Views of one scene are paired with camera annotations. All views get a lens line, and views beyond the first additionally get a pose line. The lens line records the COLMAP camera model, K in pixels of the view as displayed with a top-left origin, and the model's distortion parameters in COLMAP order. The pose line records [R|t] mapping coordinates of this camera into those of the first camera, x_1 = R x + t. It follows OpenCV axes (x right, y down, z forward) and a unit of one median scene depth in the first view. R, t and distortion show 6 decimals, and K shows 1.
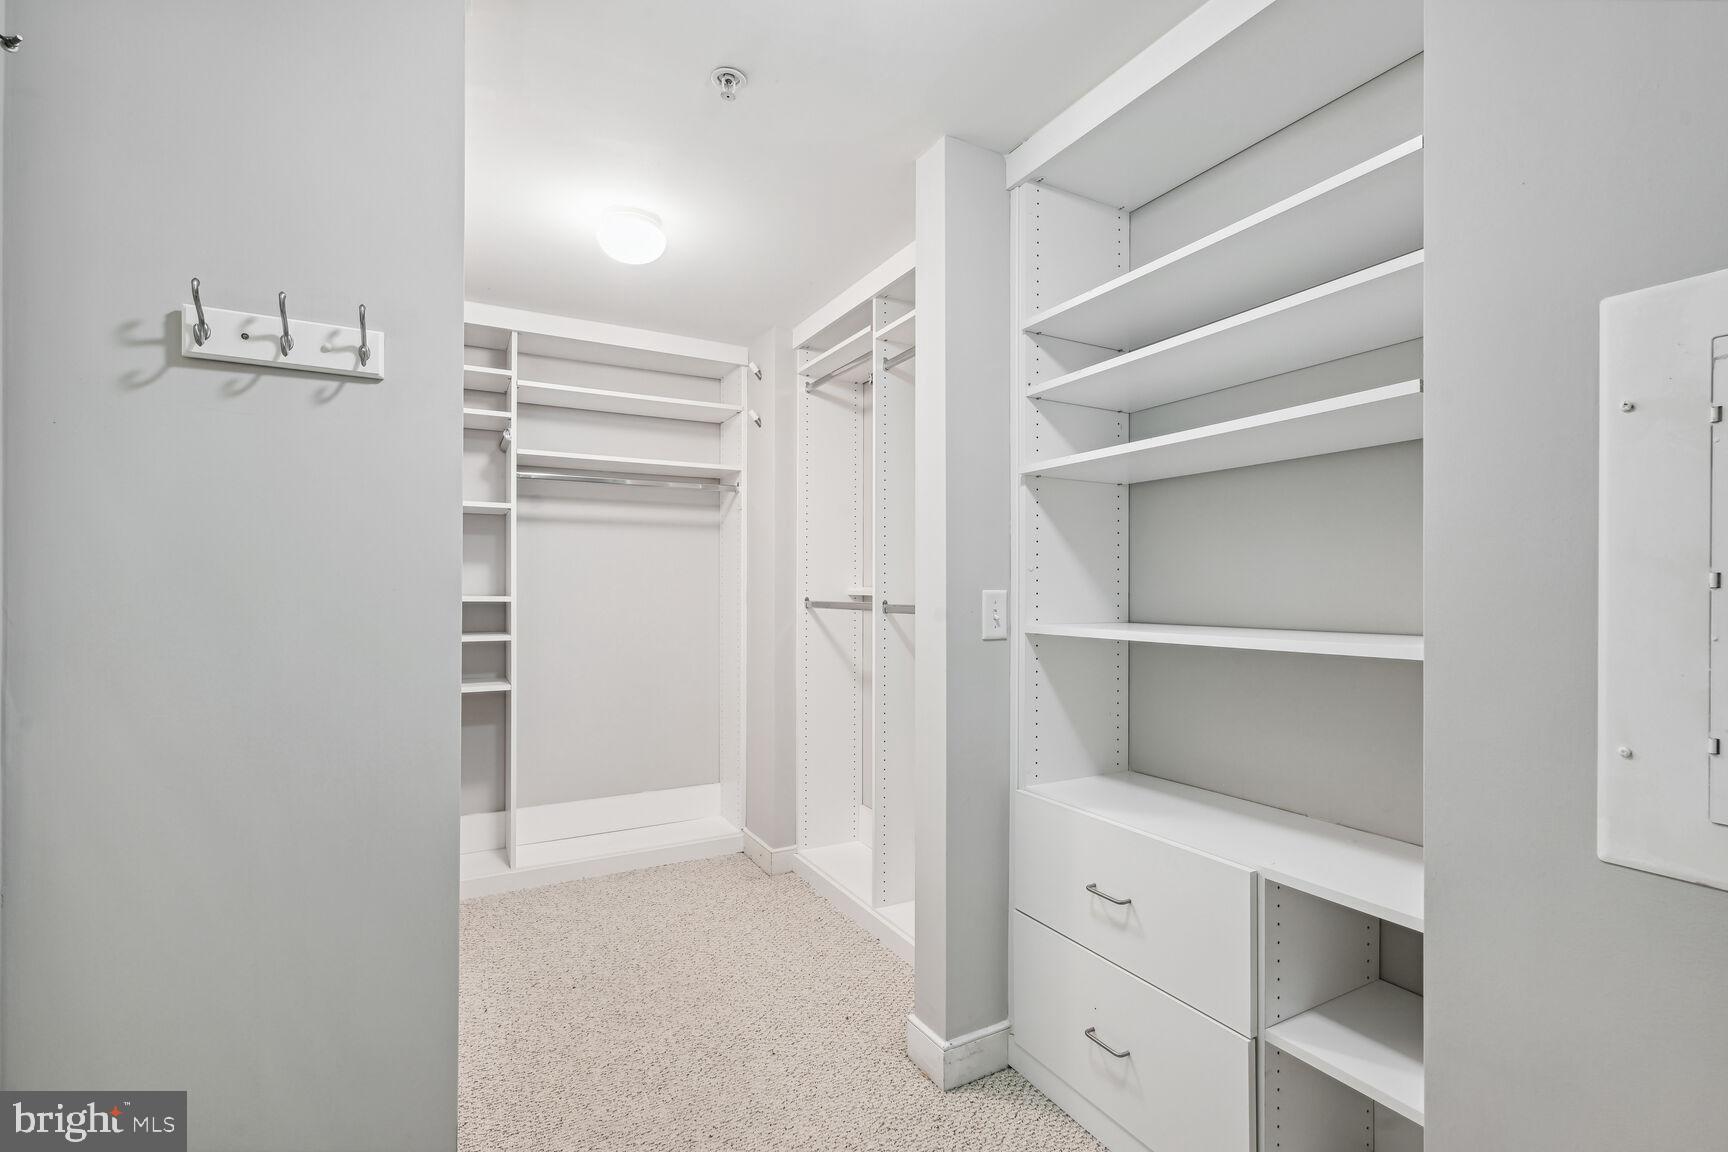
lens RADIAL K [[769.6, 0, 867.7], [0, 769.6, 584.7], [0, 0, 1]] dist [0.001189, -0.000005]
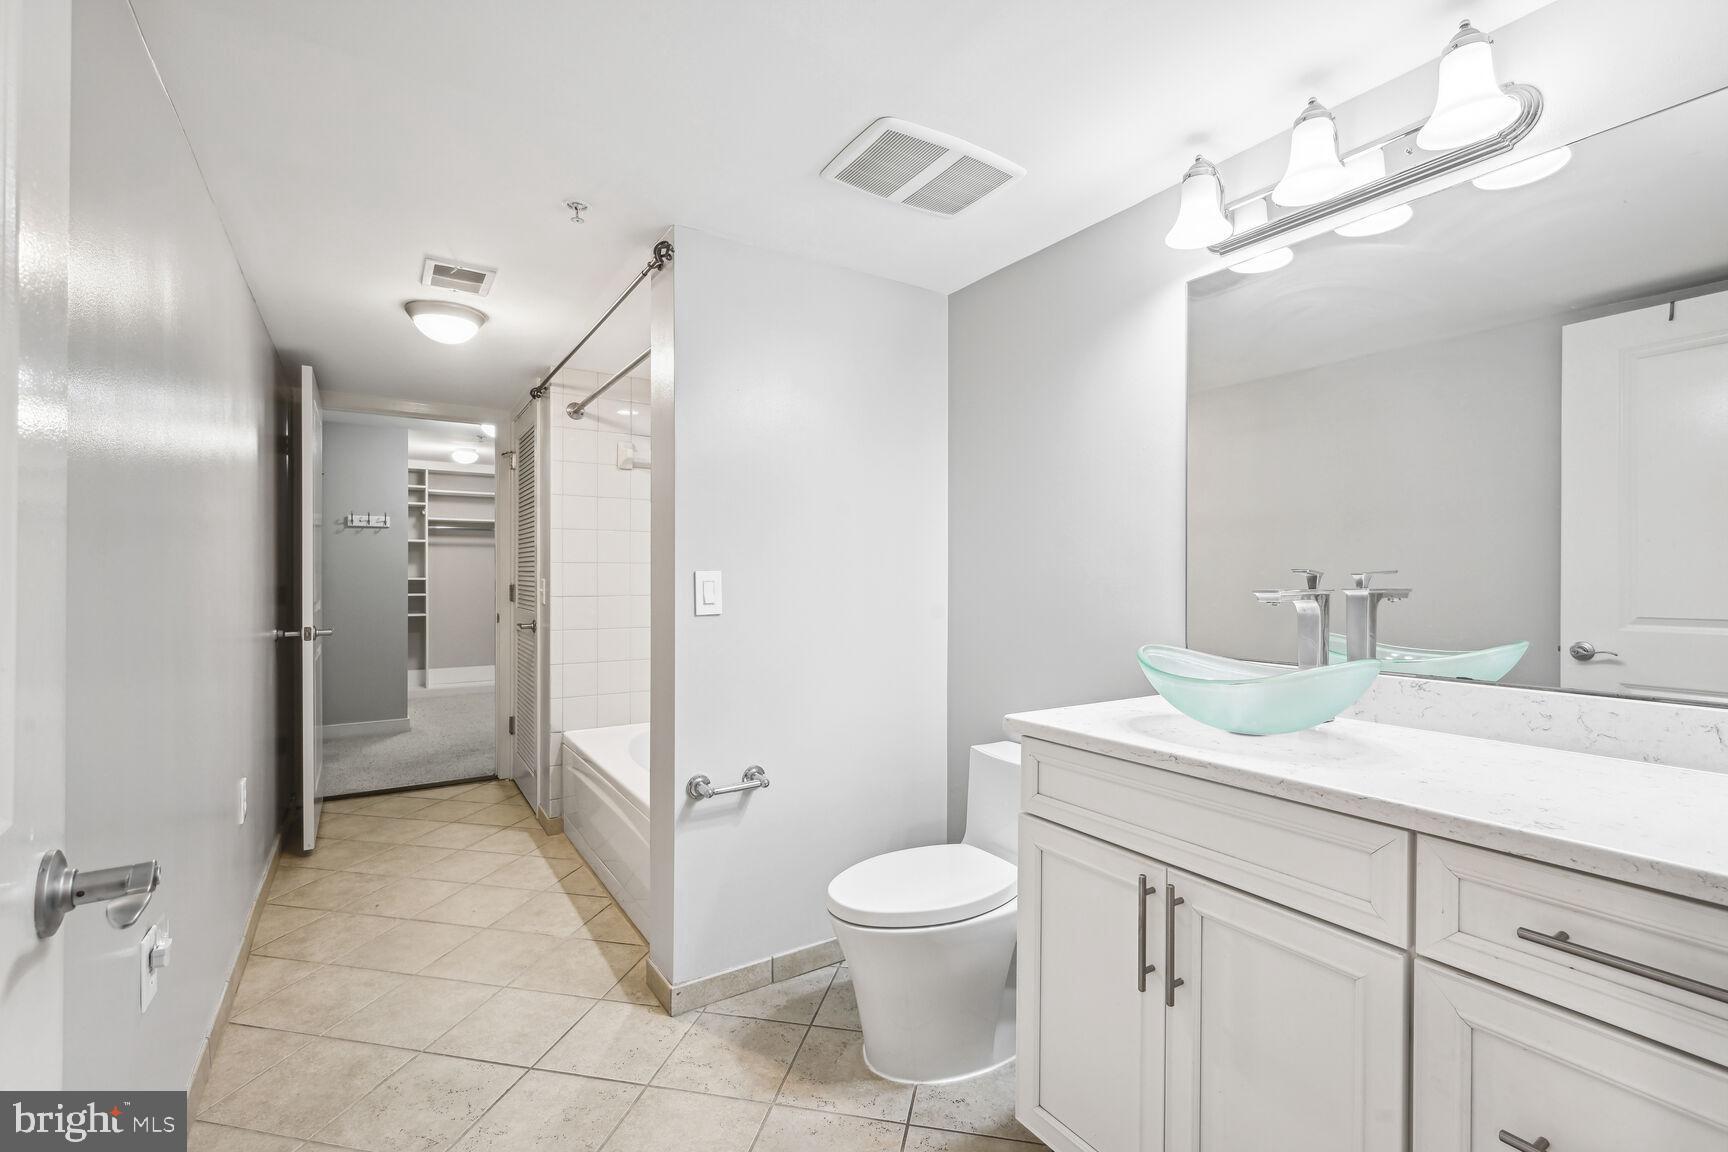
lens RADIAL K [[769.6, 0, 864.4], [0, 769.6, 576.7], [0, 0, 1]] dist [0.001189, -0.000005]
pose [[0.997976, 0.002088, 0.063558, 0.770189], [-0.002656, 0.999957, 0.008866, -0.012790], [-0.063537, -0.009017, 0.997939, -1.525194]]
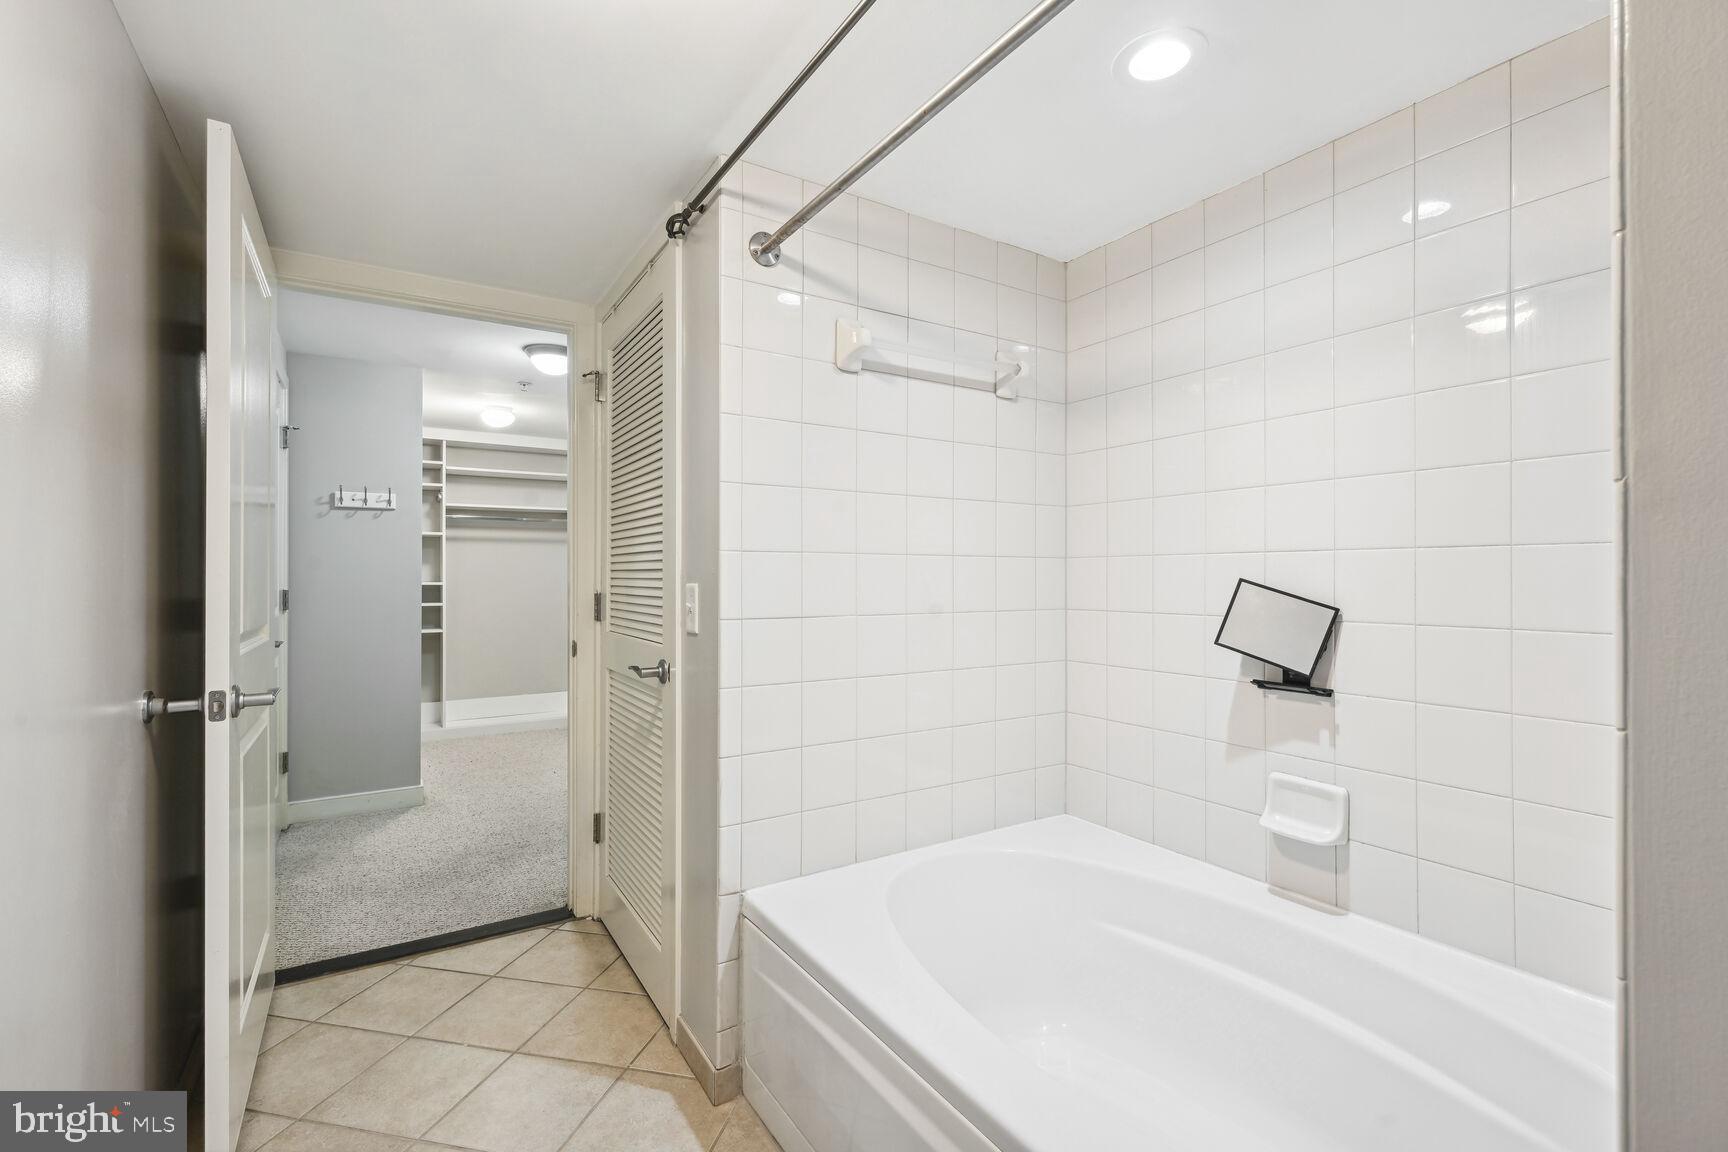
lens RADIAL K [[769.6, 0, 860.1], [0, 769.6, 571.6], [0, 0, 1]] dist [0.001189, -0.000005]
pose [[0.998549, -0.000439, 0.053844, 0.444314], [0.000539, 0.999998, -0.001836, -0.005830], [-0.053843, 0.001863, 0.998548, -0.913129]]
